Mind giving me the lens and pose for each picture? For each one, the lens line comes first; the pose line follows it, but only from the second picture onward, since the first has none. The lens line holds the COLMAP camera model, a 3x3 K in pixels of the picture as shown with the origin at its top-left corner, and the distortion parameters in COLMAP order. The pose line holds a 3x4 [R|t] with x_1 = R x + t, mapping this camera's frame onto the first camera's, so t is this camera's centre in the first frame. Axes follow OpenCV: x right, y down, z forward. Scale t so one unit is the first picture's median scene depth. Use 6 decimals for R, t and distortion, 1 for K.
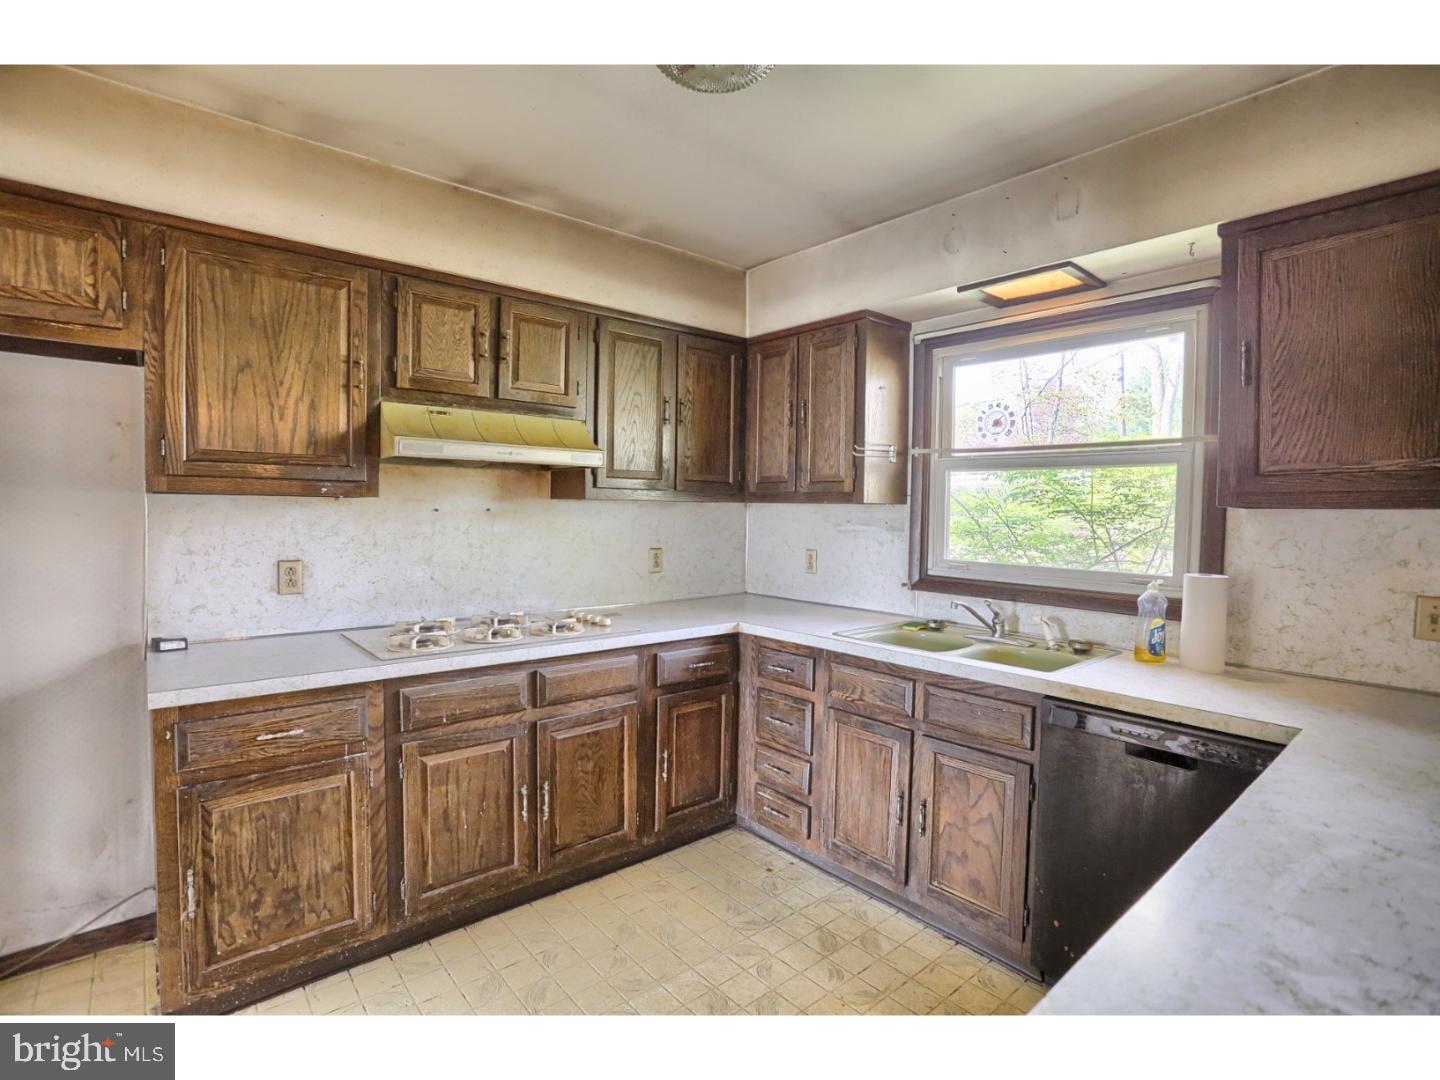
lens RADIAL K [[687.6, 0, 717.5], [0, 687.6, 536.7], [0, 0, 1]] dist [-0.070299, 0.023674]
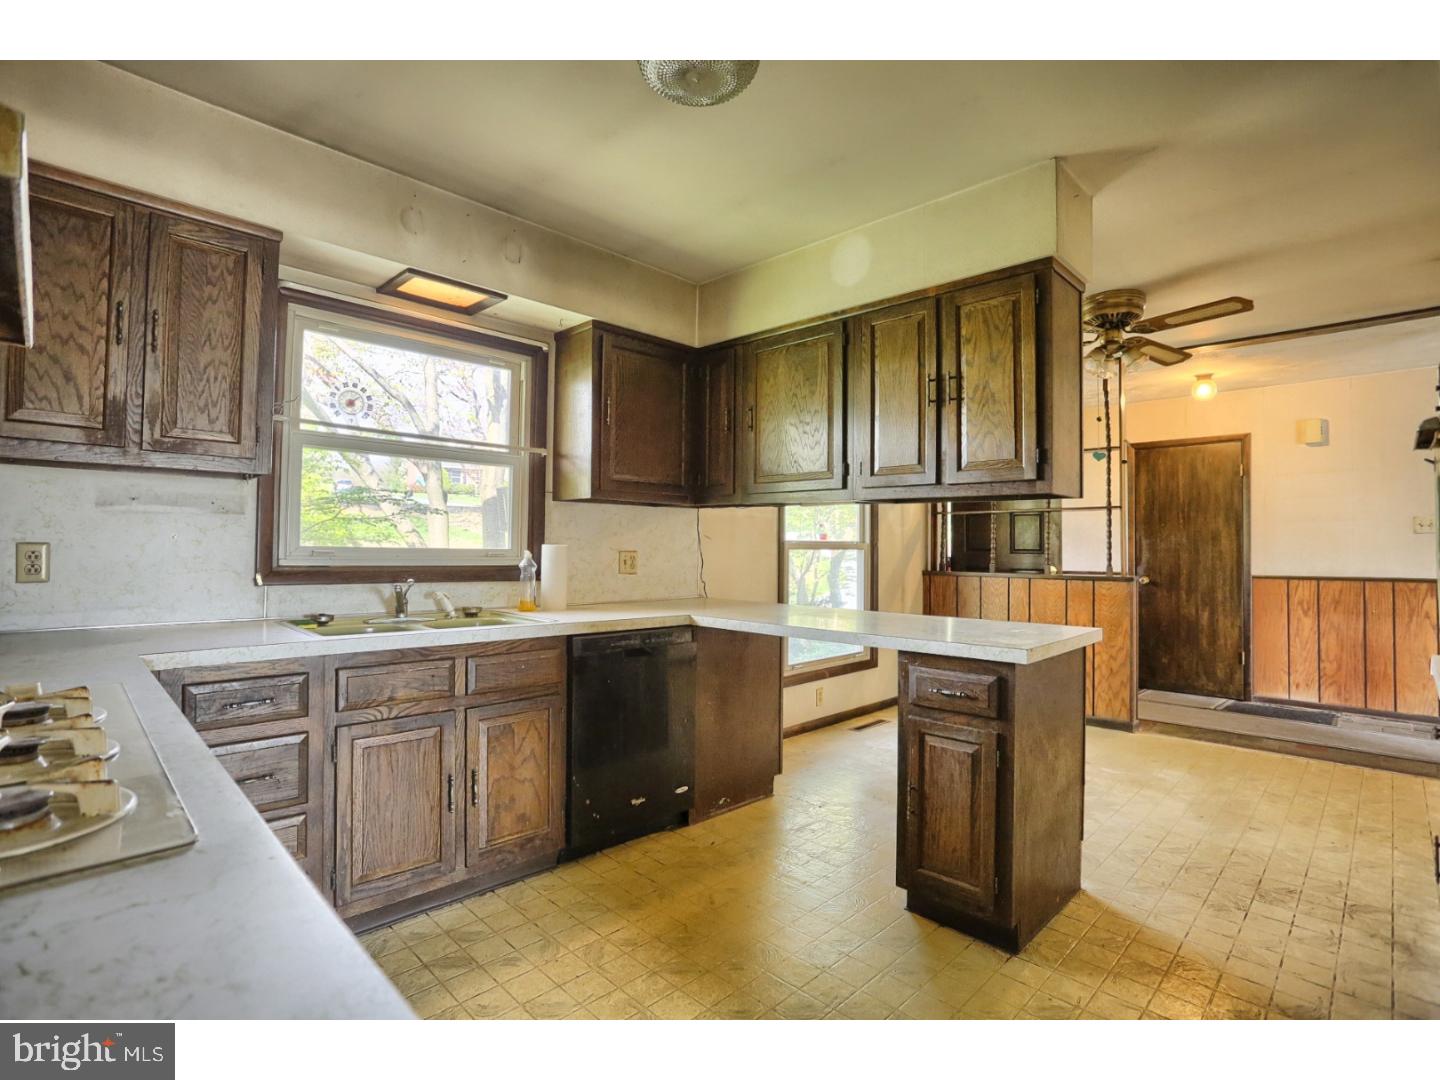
lens RADIAL K [[687.6, 0, 717.5], [0, 687.6, 536.7], [0, 0, 1]] dist [-0.070299, 0.023674]
pose [[-0.083998, -0.006231, 0.996446, -0.676782], [0.019303, 0.999783, 0.007880, 0.029284], [-0.996279, 0.019896, -0.083860, 0.645137]]
